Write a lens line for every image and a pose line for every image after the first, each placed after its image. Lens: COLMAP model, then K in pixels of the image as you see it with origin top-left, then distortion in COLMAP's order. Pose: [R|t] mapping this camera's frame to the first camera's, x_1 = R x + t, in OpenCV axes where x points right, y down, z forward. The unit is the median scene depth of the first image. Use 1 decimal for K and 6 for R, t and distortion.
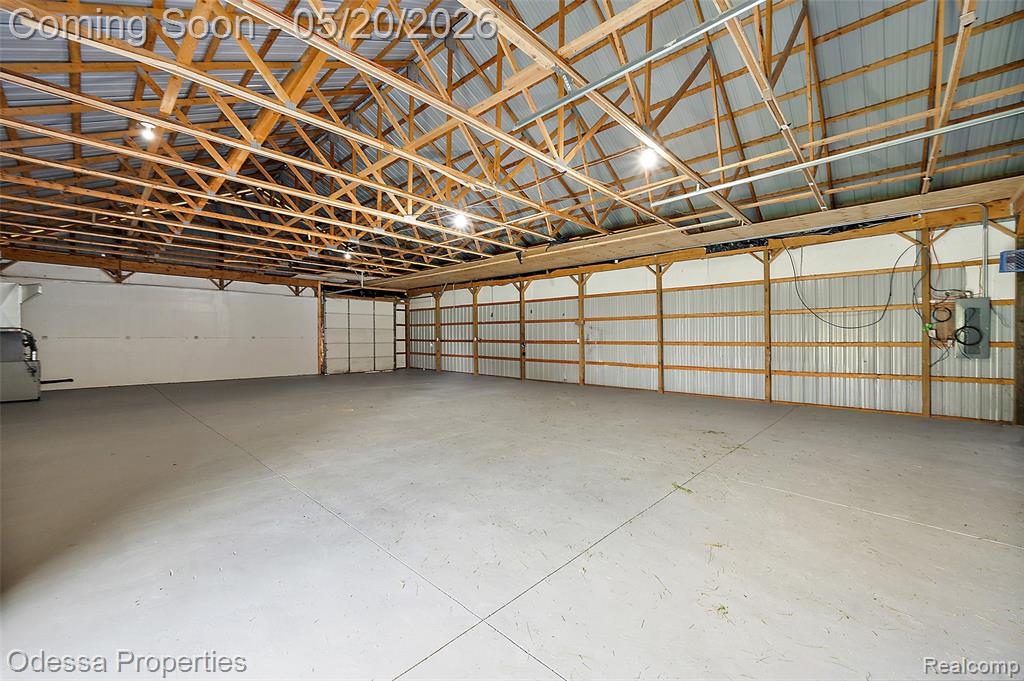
lens RADIAL K [[404.5, 0, 508.1], [0, 404.5, 336.9], [0, 0, 1]] dist [0.002464, 0.000091]
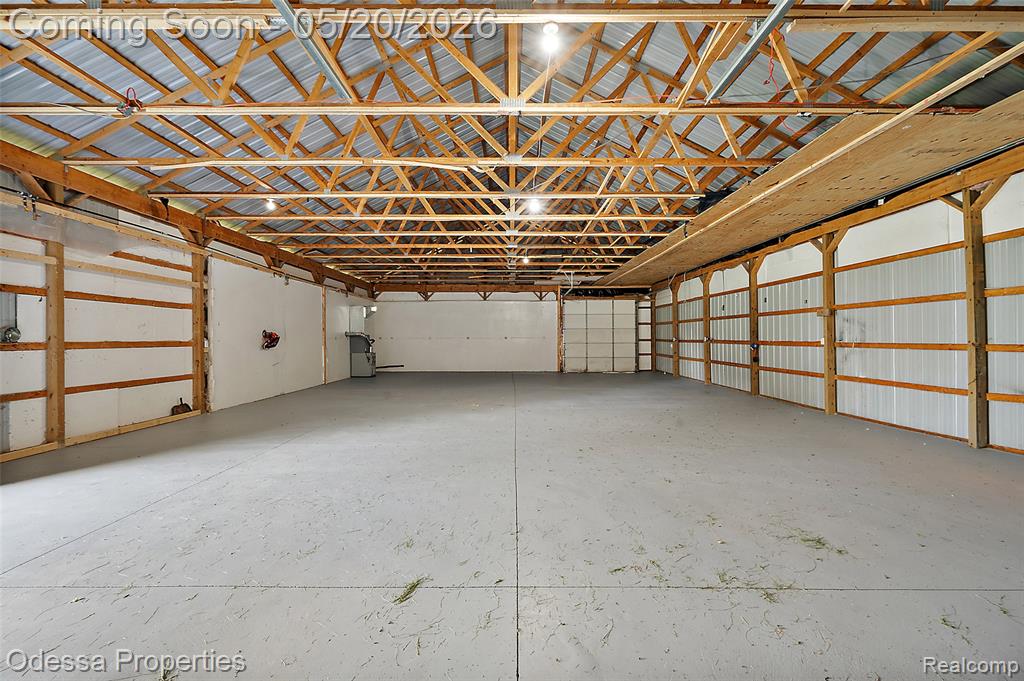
lens RADIAL K [[404.5, 0, 508.1], [0, 404.5, 336.9], [0, 0, 1]] dist [0.002464, 0.000091]
pose [[0.686765, -0.004761, -0.726864, 0.258434], [0.005181, 0.999985, -0.001655, 0.000687], [0.726861, -0.002629, 0.686780, 0.186020]]
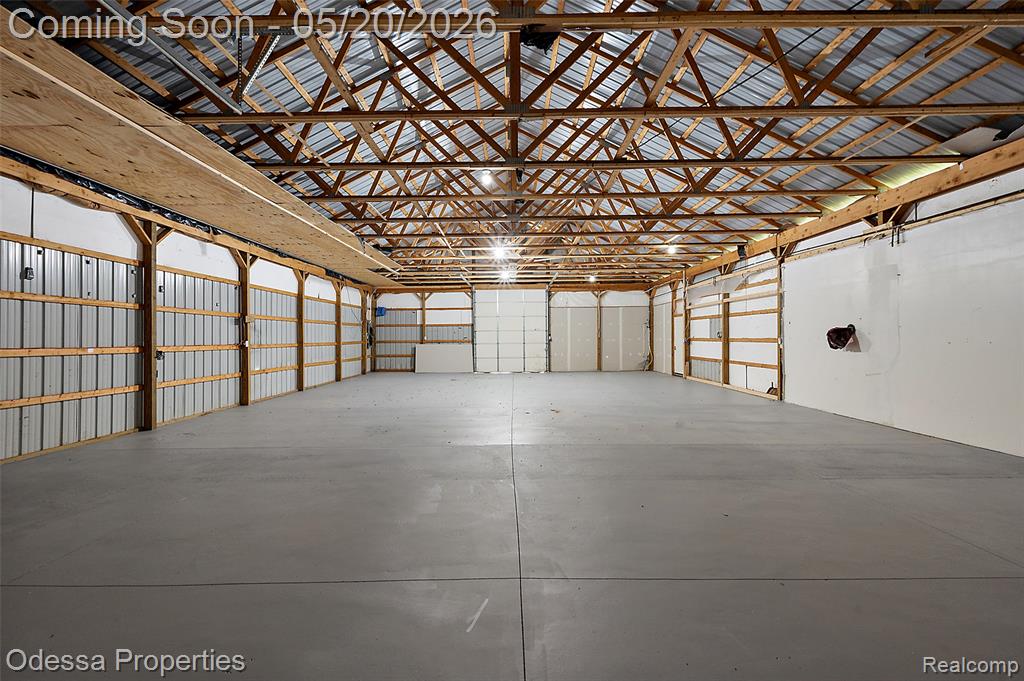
lens RADIAL K [[404.5, 0, 508.1], [0, 404.5, 336.9], [0, 0, 1]] dist [0.002464, 0.000091]
pose [[-0.683297, 0.009230, 0.730082, -0.592458], [0.006389, 0.999957, -0.006661, 0.002201], [-0.730112, 0.000113, -0.683327, 1.010438]]
